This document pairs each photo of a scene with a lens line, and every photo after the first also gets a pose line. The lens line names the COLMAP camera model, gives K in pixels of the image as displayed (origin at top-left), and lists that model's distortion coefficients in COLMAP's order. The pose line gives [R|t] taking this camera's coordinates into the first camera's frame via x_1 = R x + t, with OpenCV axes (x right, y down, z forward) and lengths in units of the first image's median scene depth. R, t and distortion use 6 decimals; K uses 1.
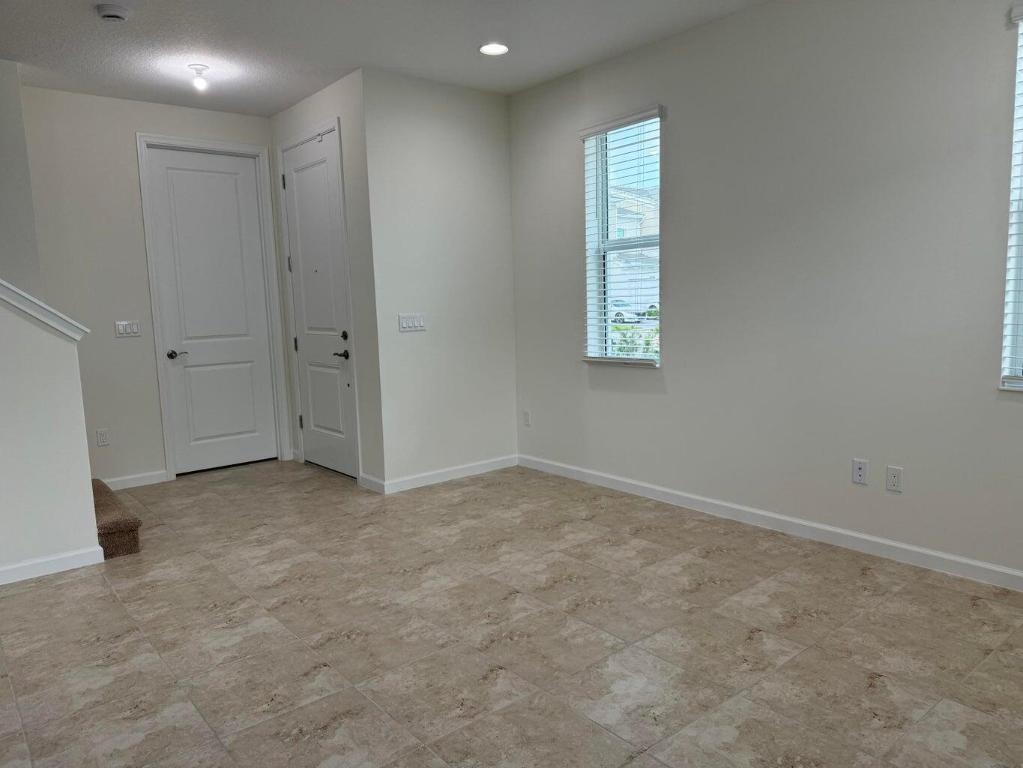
lens RADIAL K [[715.7, 0, 508.5], [0, 715.7, 376.3], [0, 0, 1]] dist [0.107682, -0.163771]
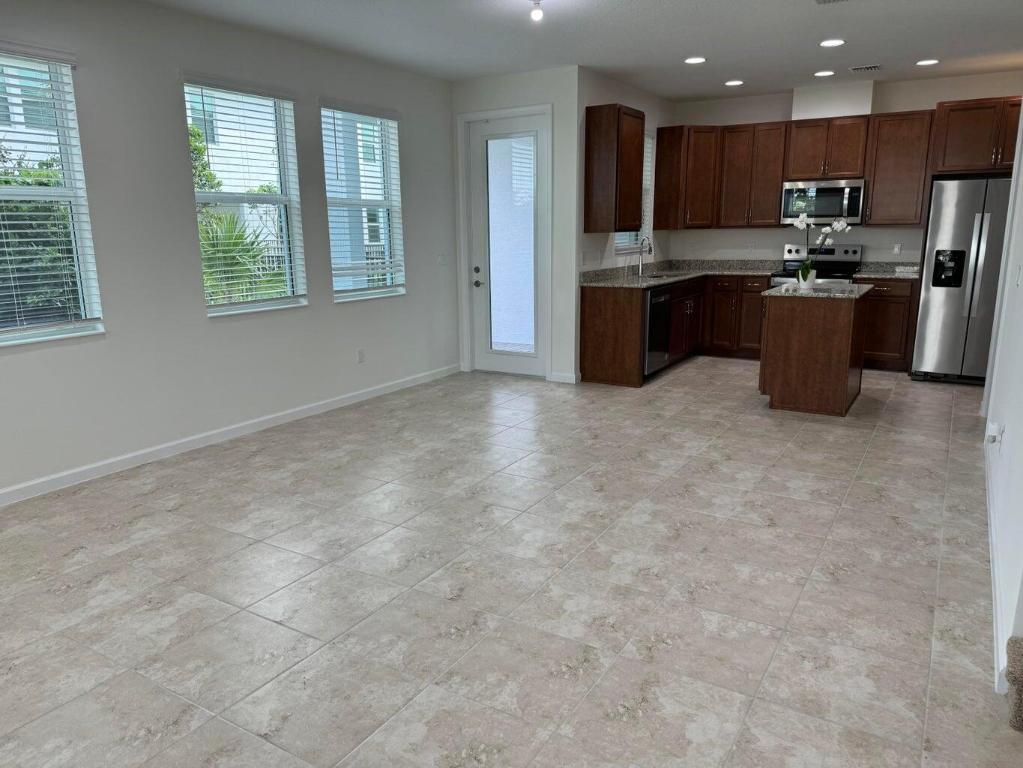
lens RADIAL K [[717.4, 0, 511.5], [0, 717.4, 384.0], [0, 0, 1]] dist [0.096021, -0.140352]
pose [[-0.941486, 0.114497, -0.317010, -0.019885], [0.006014, 0.946091, 0.323844, -0.180237], [0.336999, 0.302988, -0.891420, 1.324470]]
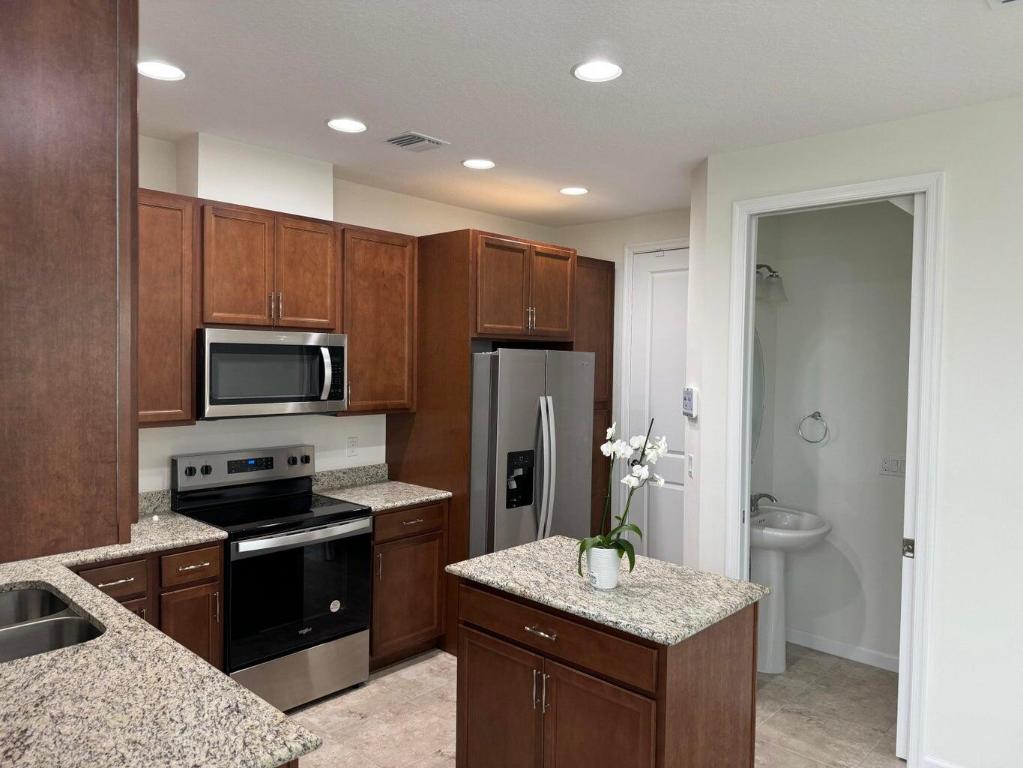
lens RADIAL K [[715.7, 0, 508.5], [0, 715.7, 376.3], [0, 0, 1]] dist [0.107682, -0.163771]
pose [[0.132643, 0.057070, -0.989520, -0.475034], [-0.128077, 0.990958, 0.039985, -0.076820], [0.982854, 0.121431, 0.138753, -0.103668]]
